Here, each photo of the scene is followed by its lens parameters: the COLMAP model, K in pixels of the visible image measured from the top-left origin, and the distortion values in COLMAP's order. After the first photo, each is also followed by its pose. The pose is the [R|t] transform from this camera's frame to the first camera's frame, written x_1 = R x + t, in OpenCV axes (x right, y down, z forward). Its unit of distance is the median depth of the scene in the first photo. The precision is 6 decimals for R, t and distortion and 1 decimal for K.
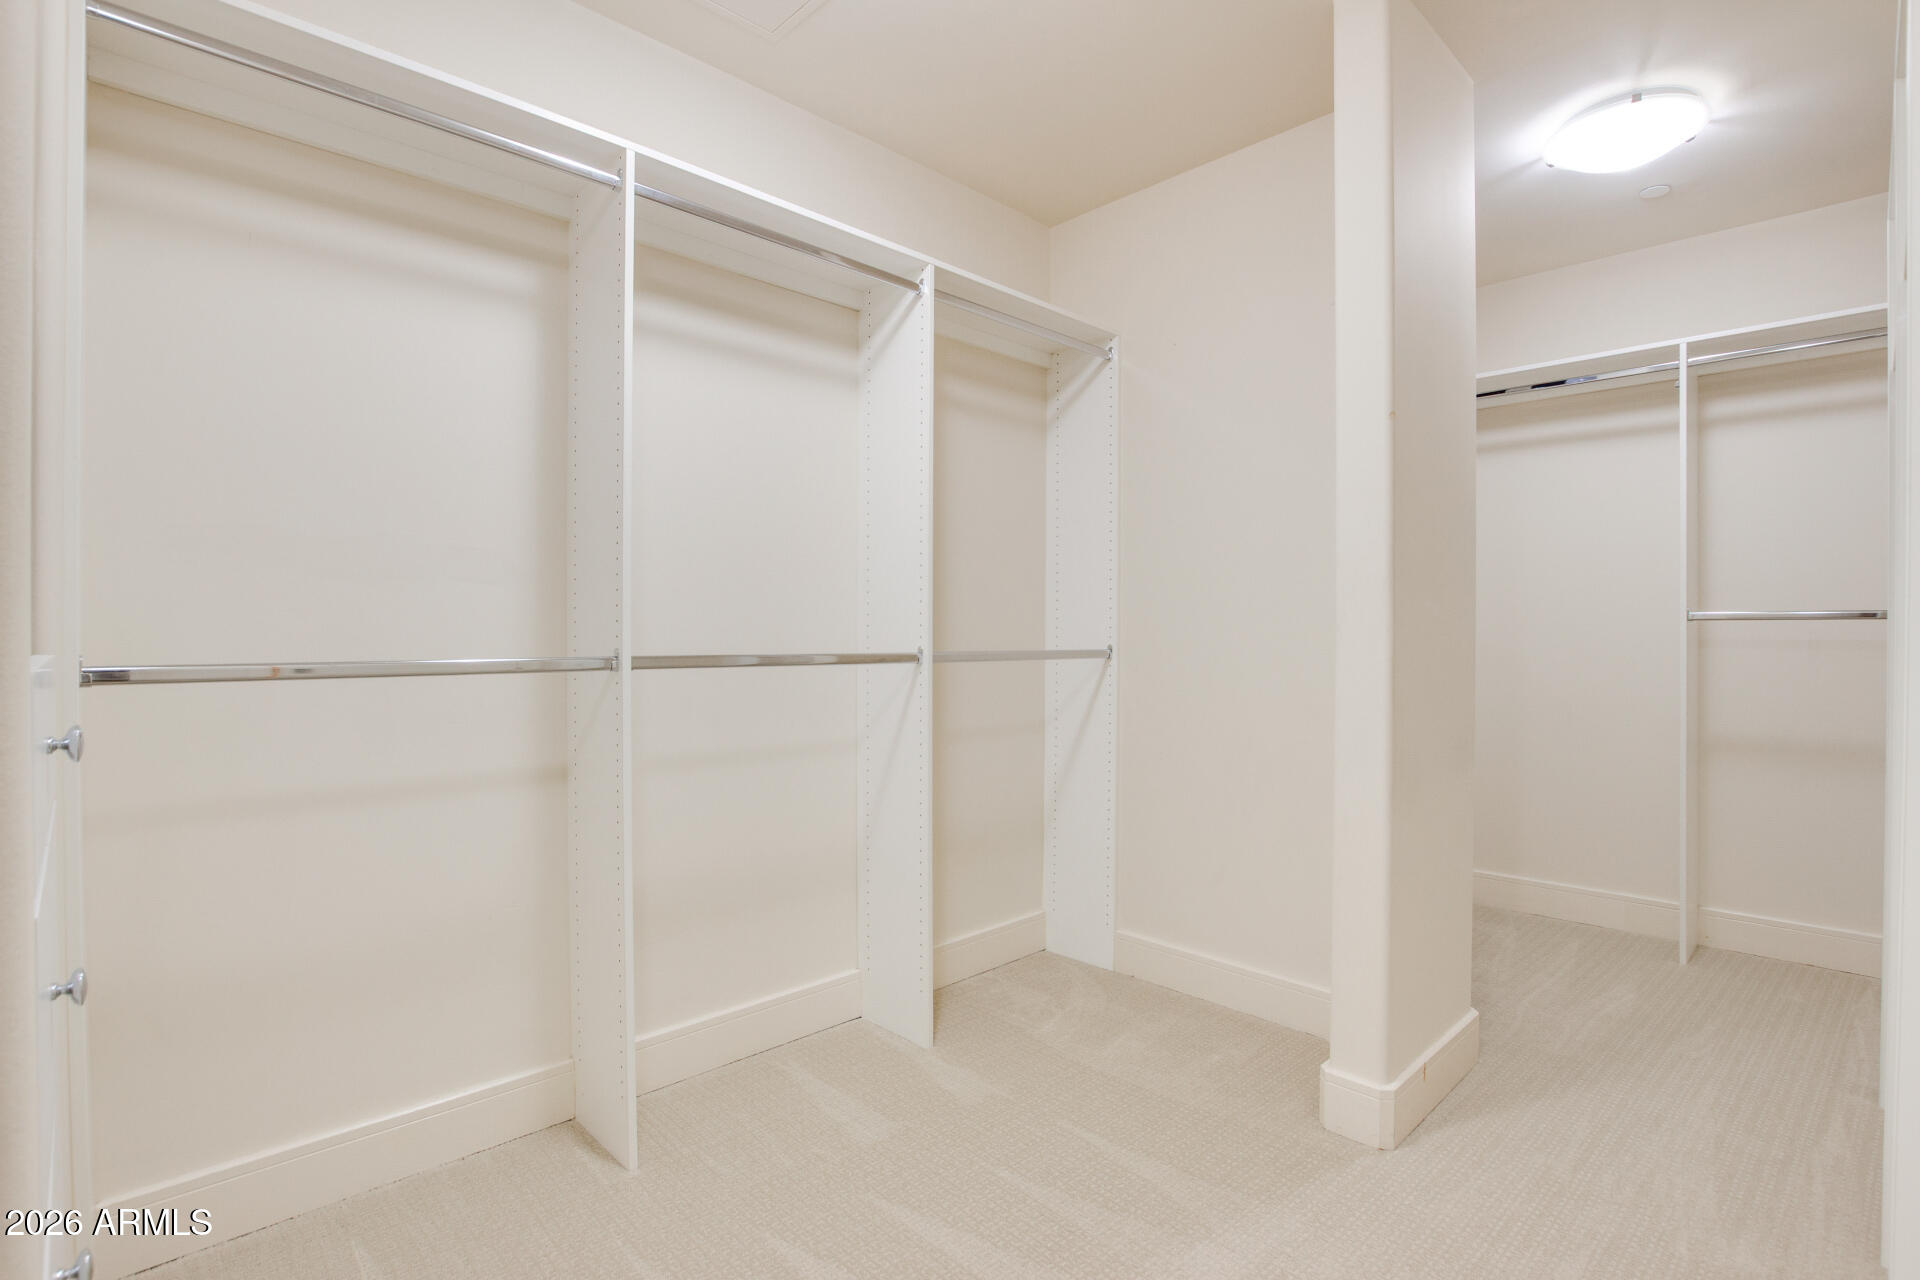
lens RADIAL K [[911.2, 0, 964.2], [0, 911.2, 639.1], [0, 0, 1]] dist [-0.034369, 0.005432]
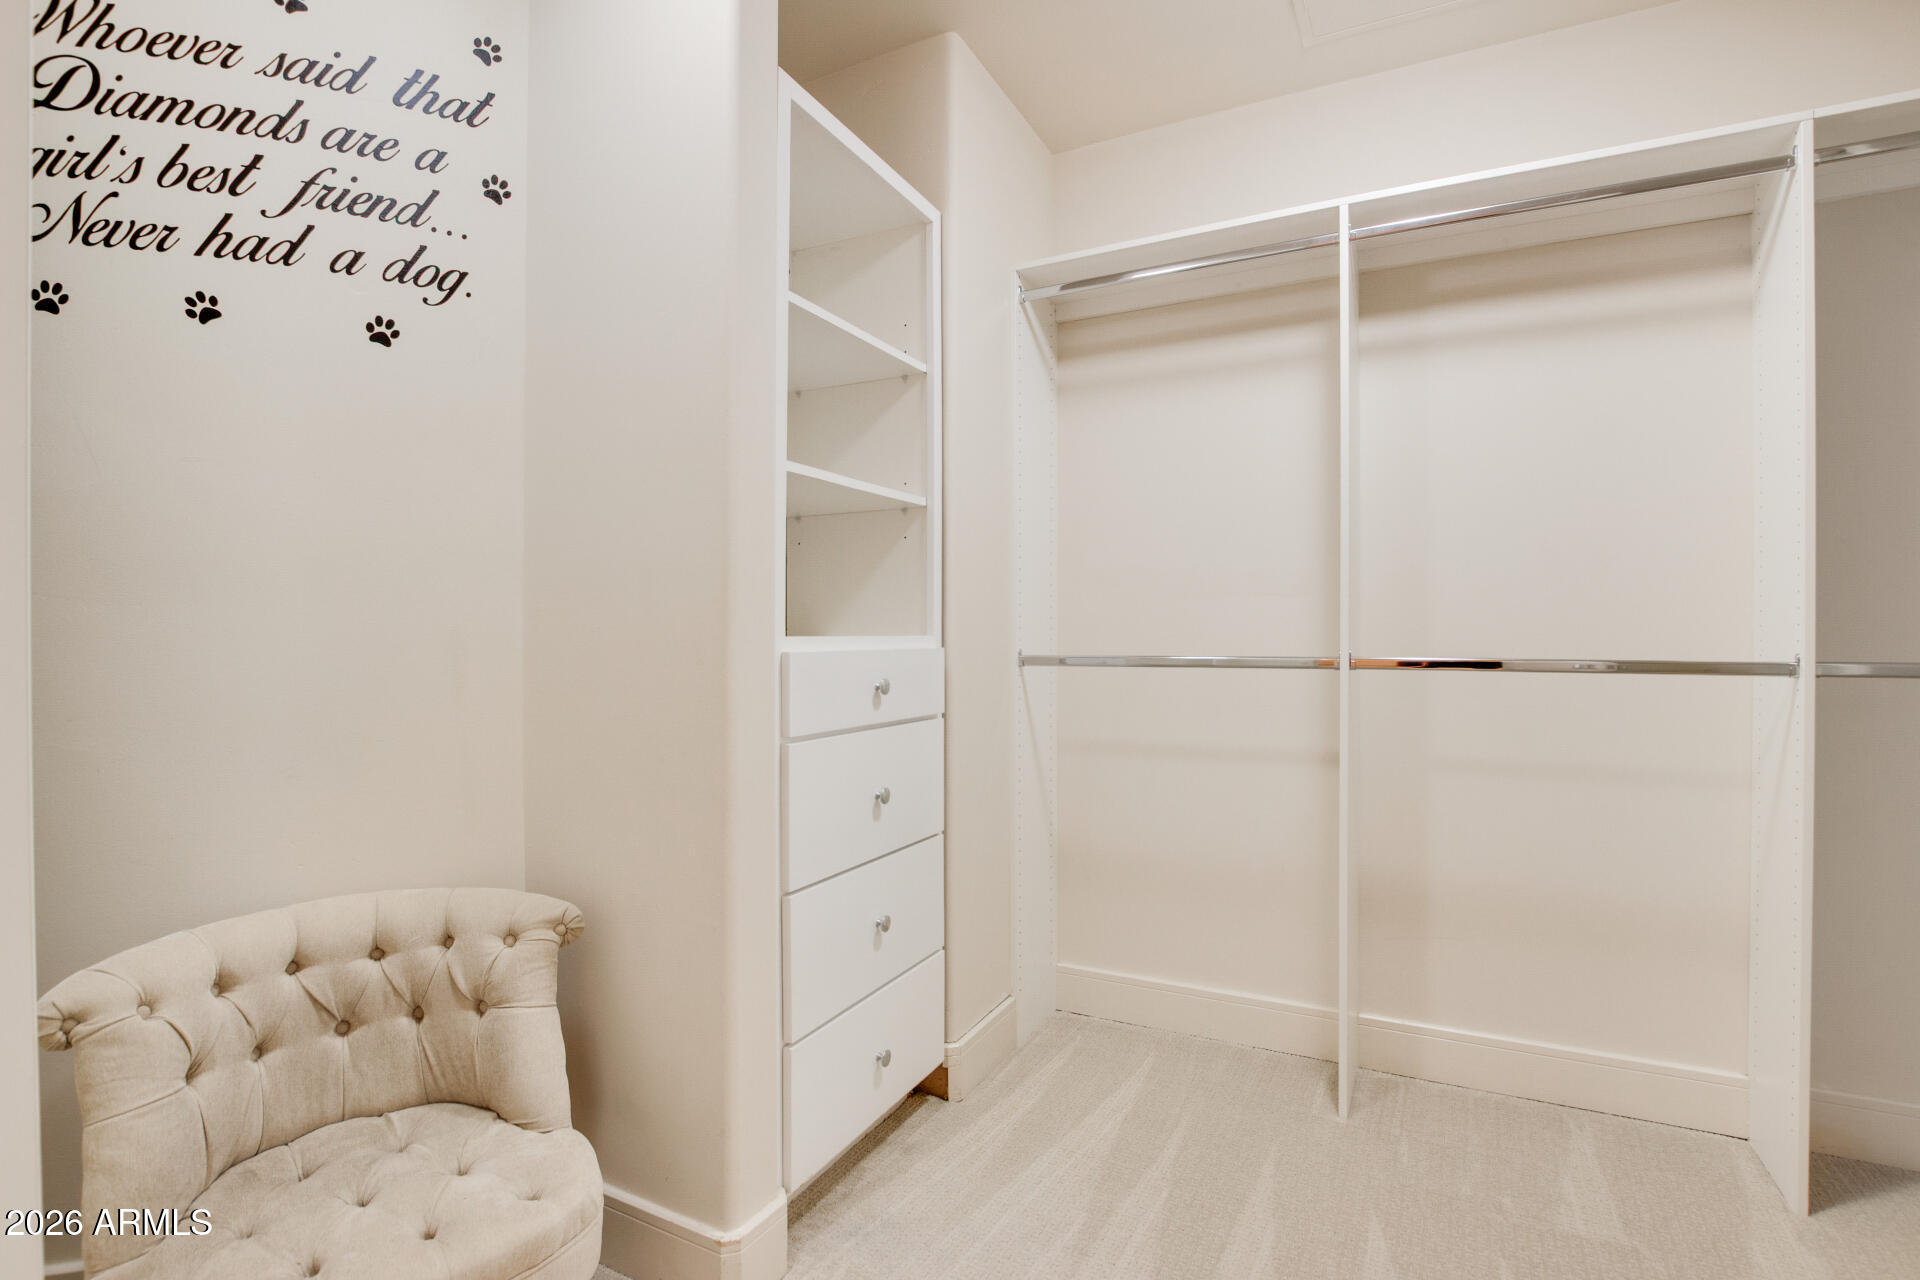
lens RADIAL K [[911.2, 0, 964.2], [0, 911.2, 639.1], [0, 0, 1]] dist [-0.034369, 0.005432]
pose [[0.324493, -0.001133, -0.945887, 0.426622], [-0.005925, 0.999977, -0.003231, 0.003029], [0.945869, 0.006652, 0.324479, 0.153022]]
